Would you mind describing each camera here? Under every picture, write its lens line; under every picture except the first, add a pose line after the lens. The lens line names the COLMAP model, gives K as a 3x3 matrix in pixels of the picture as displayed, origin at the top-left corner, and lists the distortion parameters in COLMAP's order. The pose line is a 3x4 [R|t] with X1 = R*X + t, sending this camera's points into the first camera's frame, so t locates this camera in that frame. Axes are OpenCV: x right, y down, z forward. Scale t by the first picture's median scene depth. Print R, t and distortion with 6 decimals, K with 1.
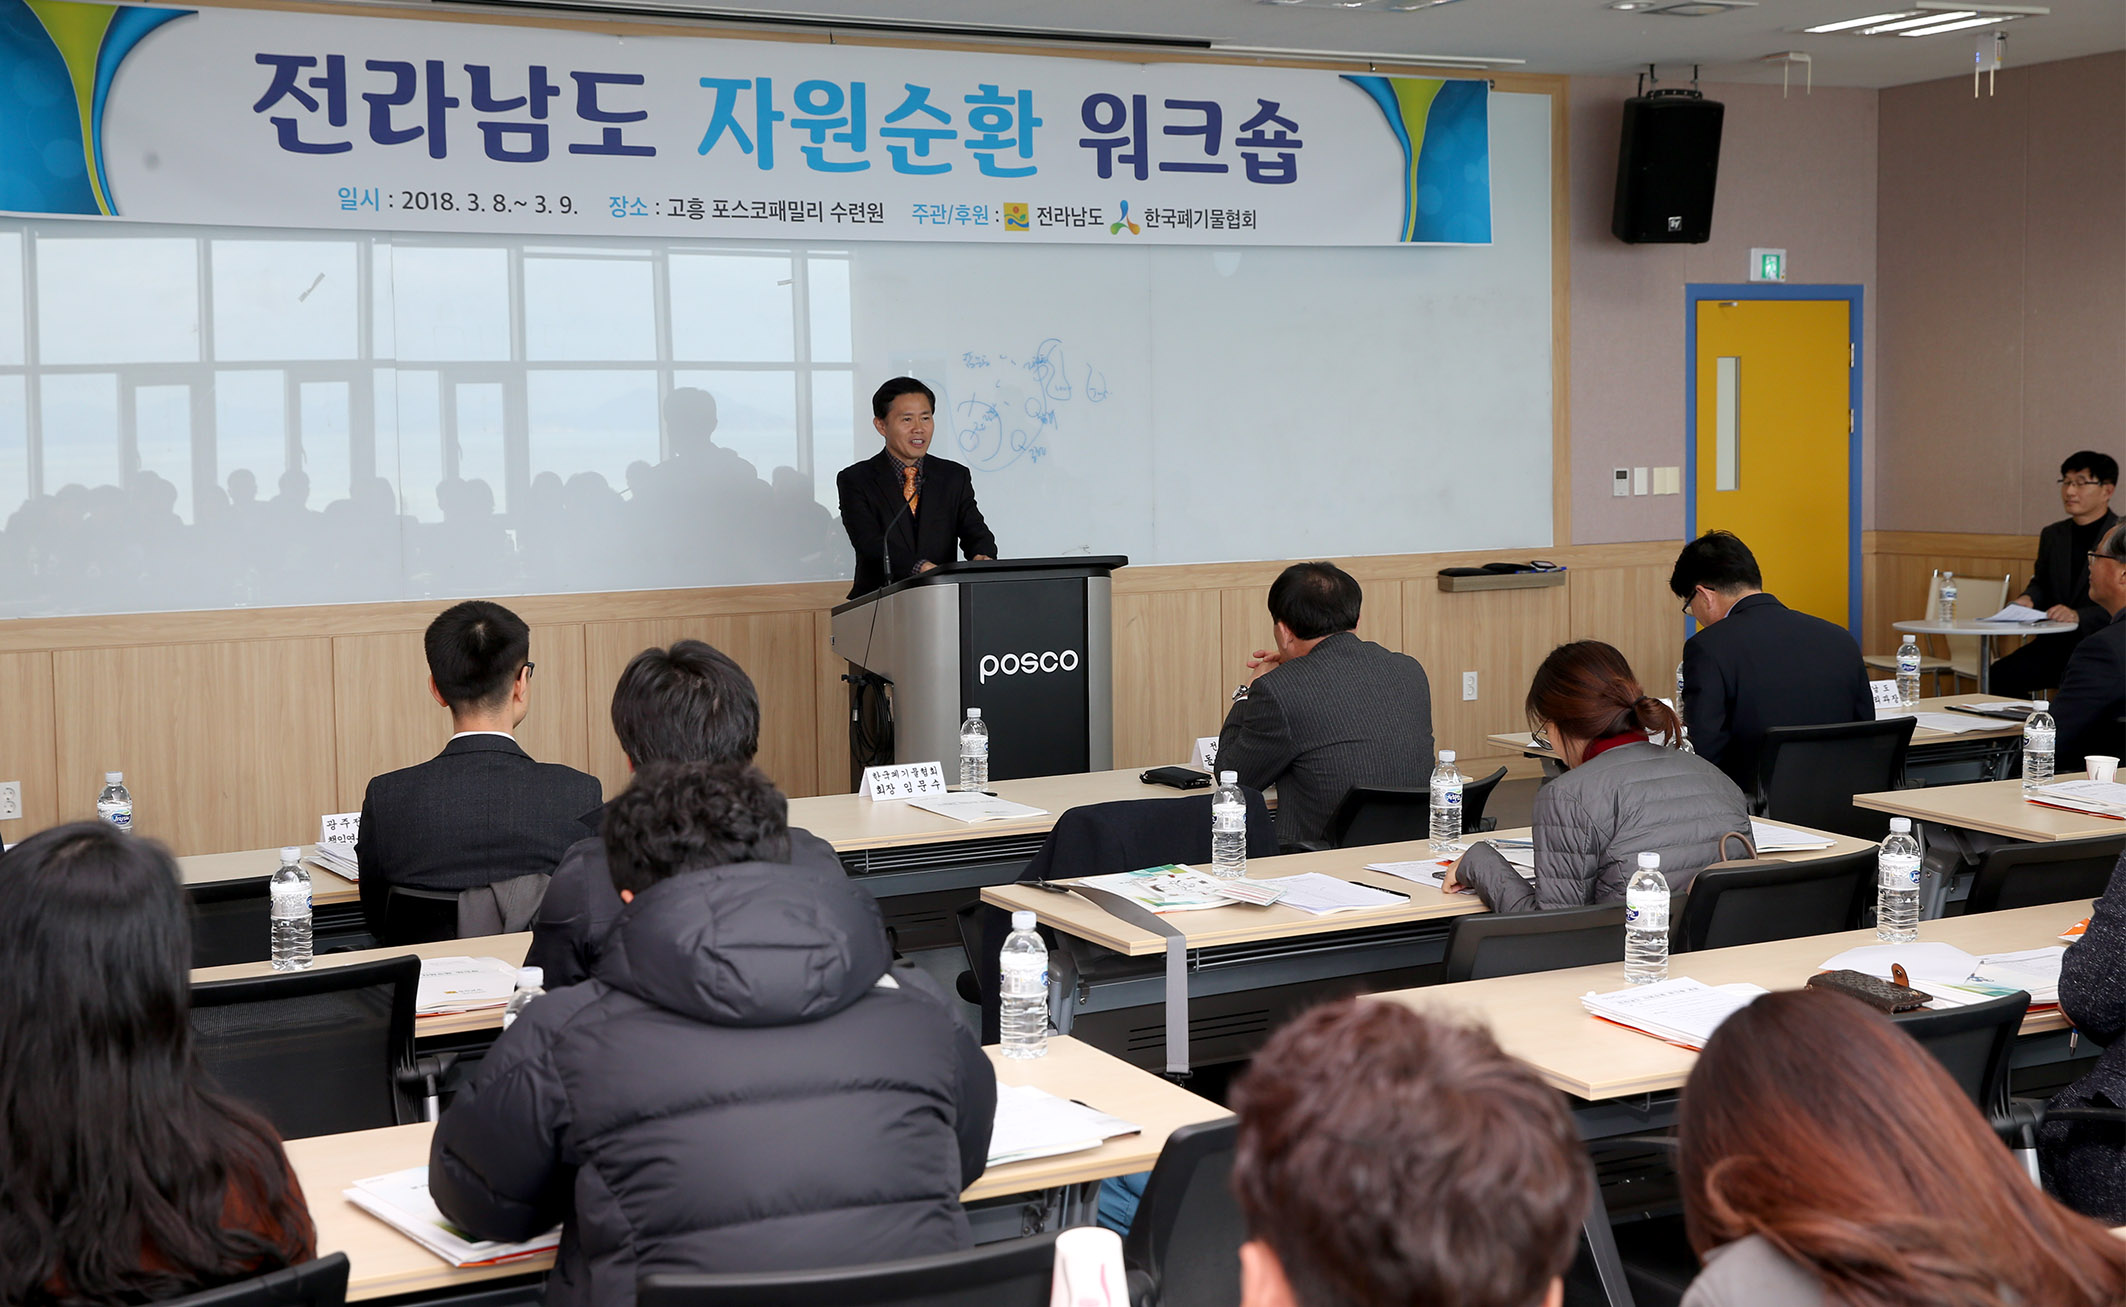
lens RADIAL K [[2860.4, 0, 1020.0], [0, 2860.4, 589.6], [0, 0, 1]] dist [0.123109, 0.000000]
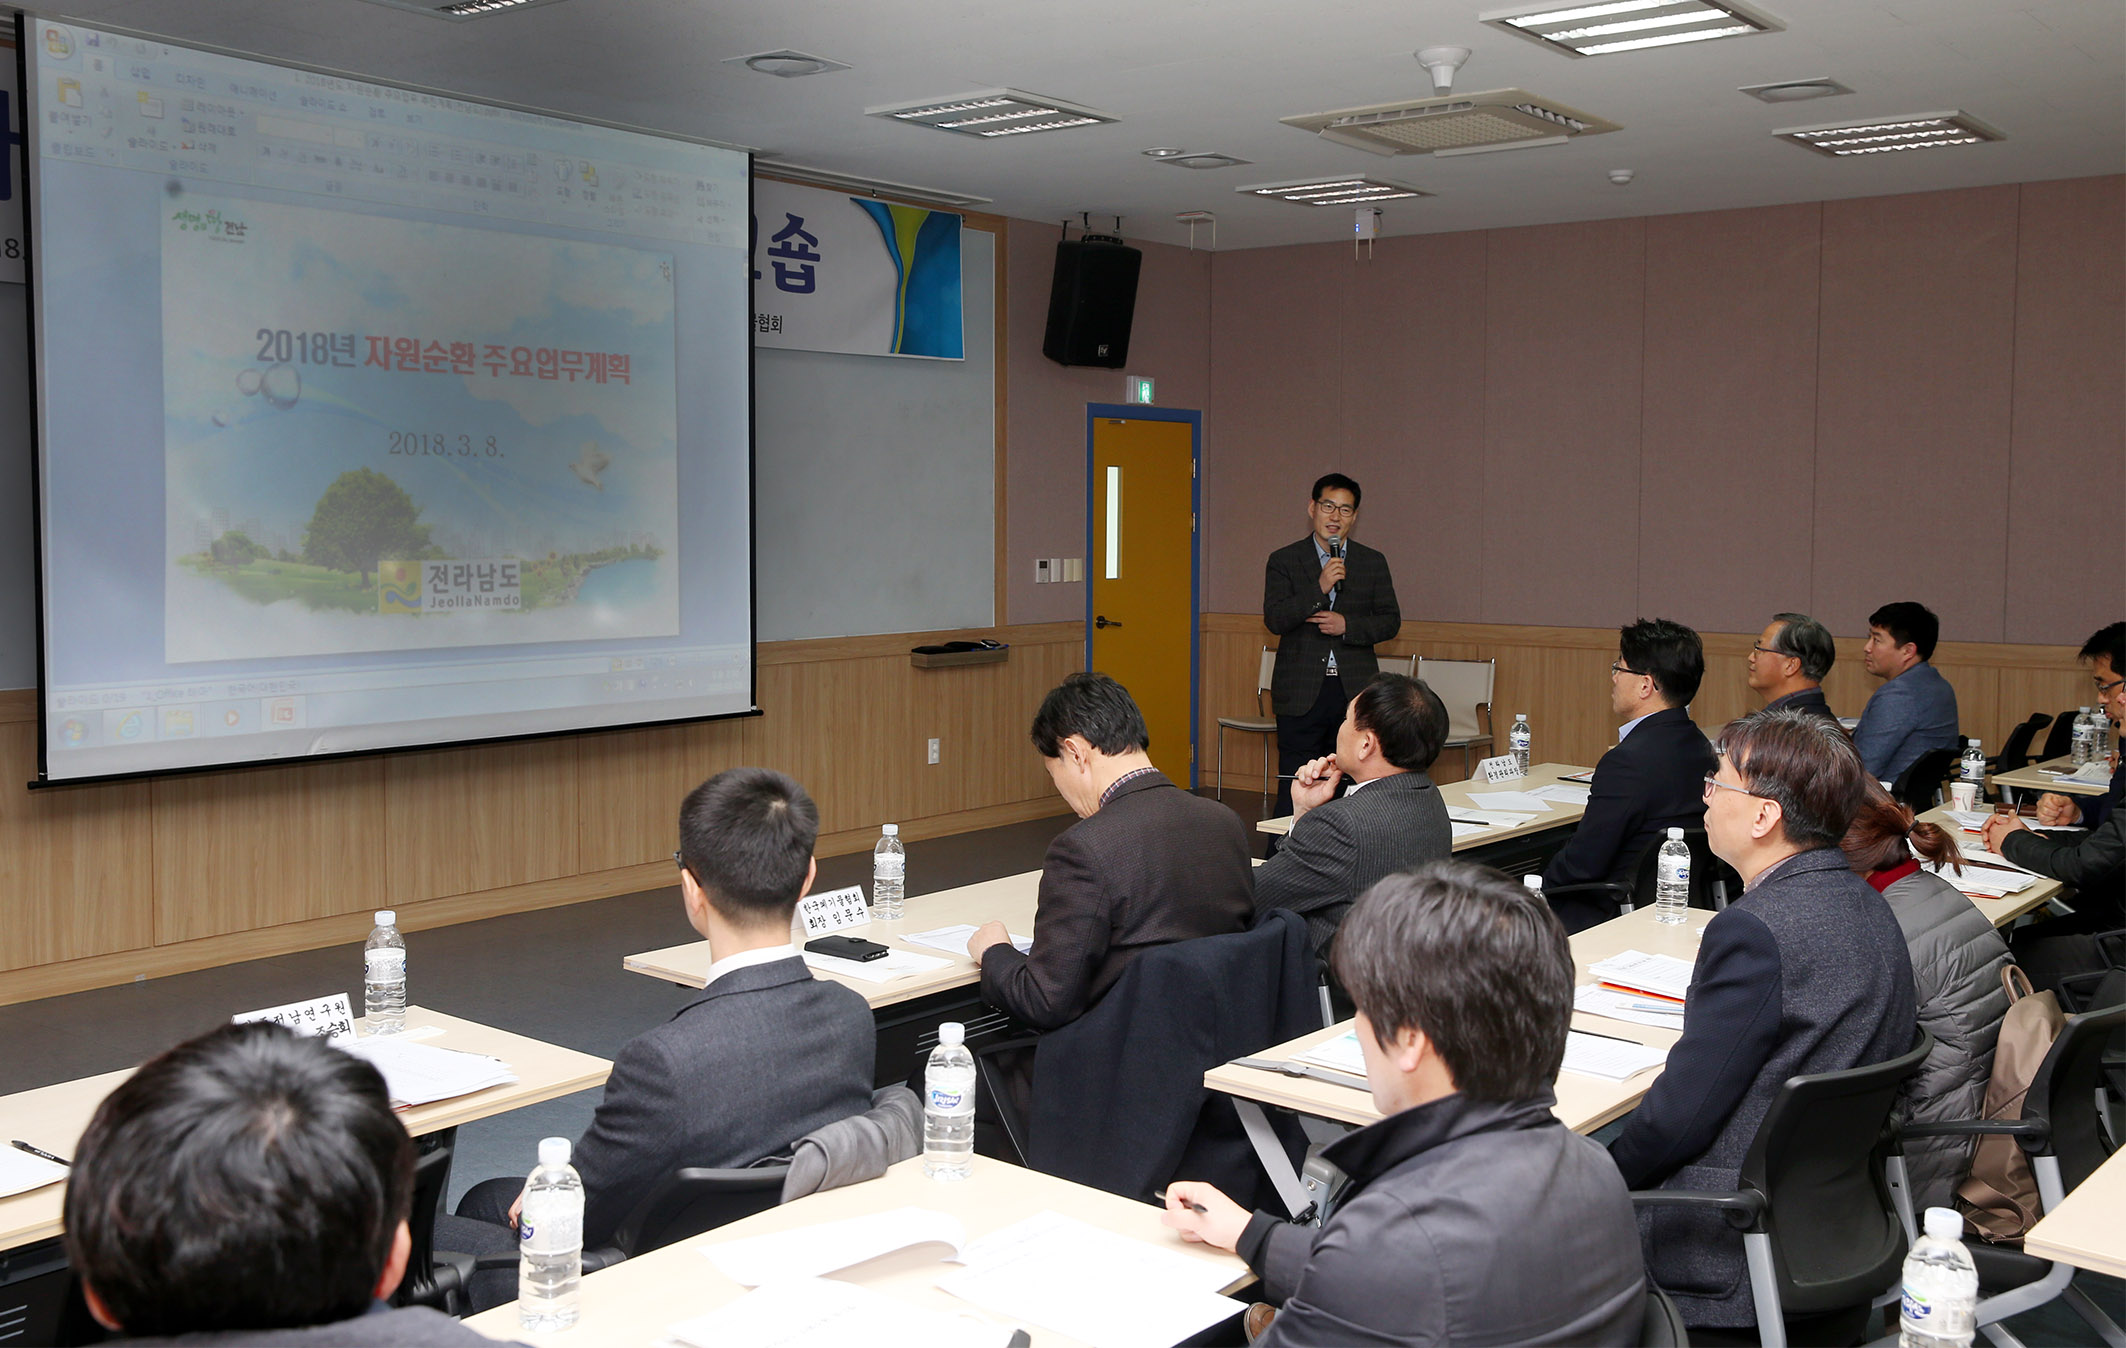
lens RADIAL K [[2188.2, 0, 1053.5], [0, 2188.2, 676.5], [0, 0, 1]] dist [0.020658, 0.000000]
pose [[0.919477, -0.008051, 0.393062, -0.155315], [0.001054, 0.999837, 0.018014, -0.012335], [-0.393143, -0.016150, 0.919336, 0.212546]]
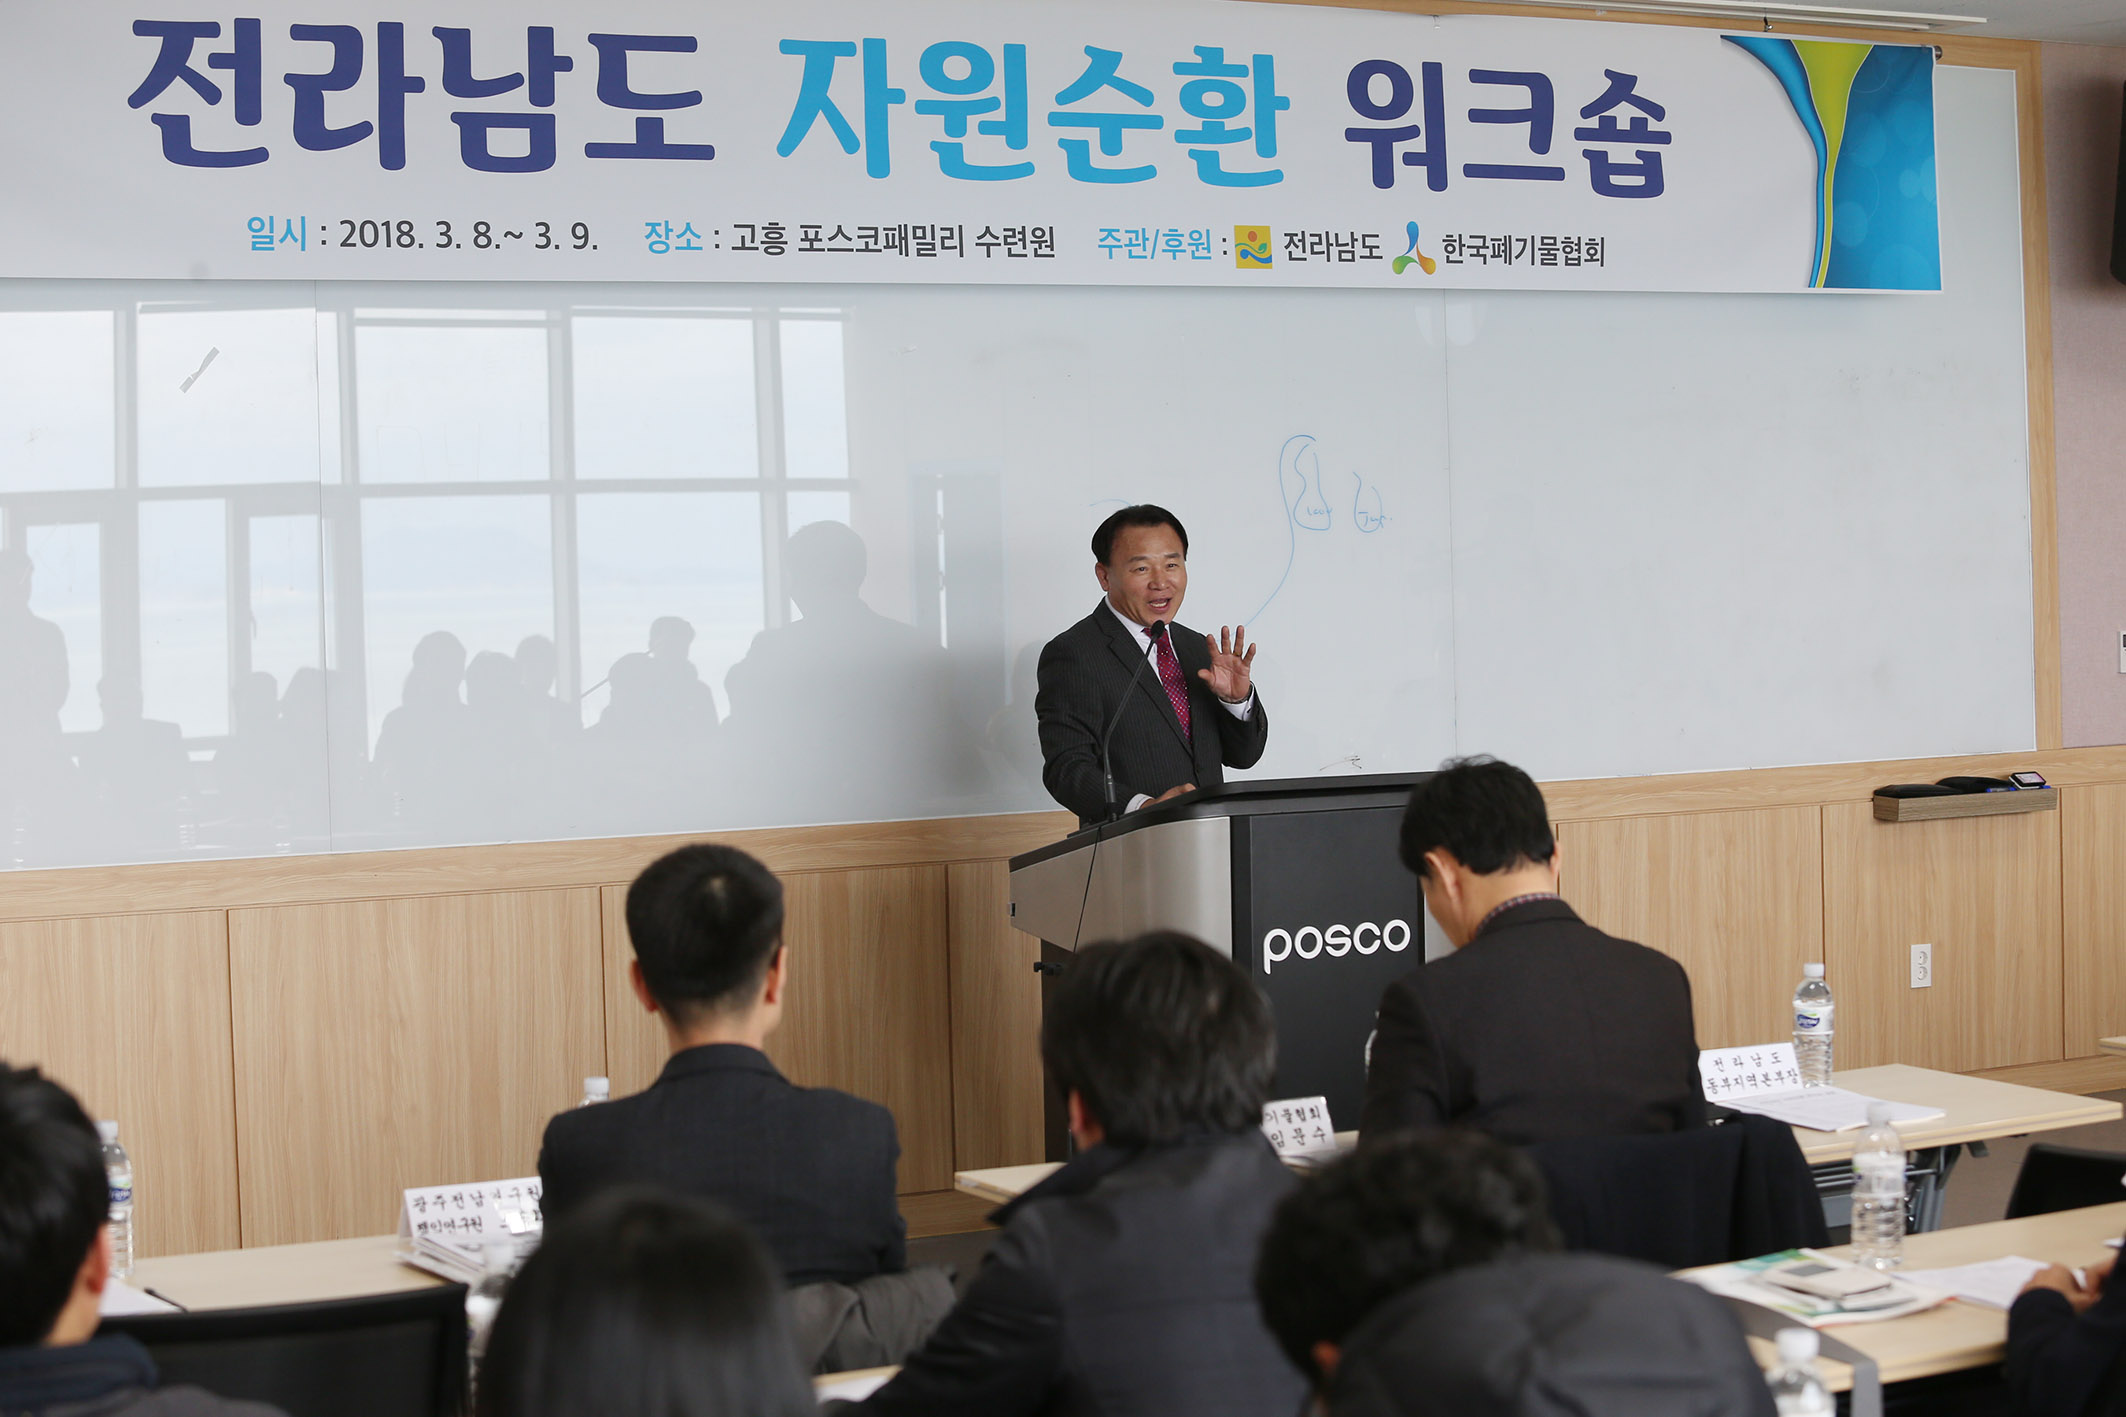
lens RADIAL K [[4436.0, 0, 1063.0], [0, 4436.0, 703.1], [0, 0, 1]] dist [-0.285297, 0.000000]
pose [[0.999536, -0.010463, 0.028604, -0.073502], [0.011300, 0.999508, -0.029262, 0.000984], [-0.028284, 0.029572, 0.999162, 0.011435]]
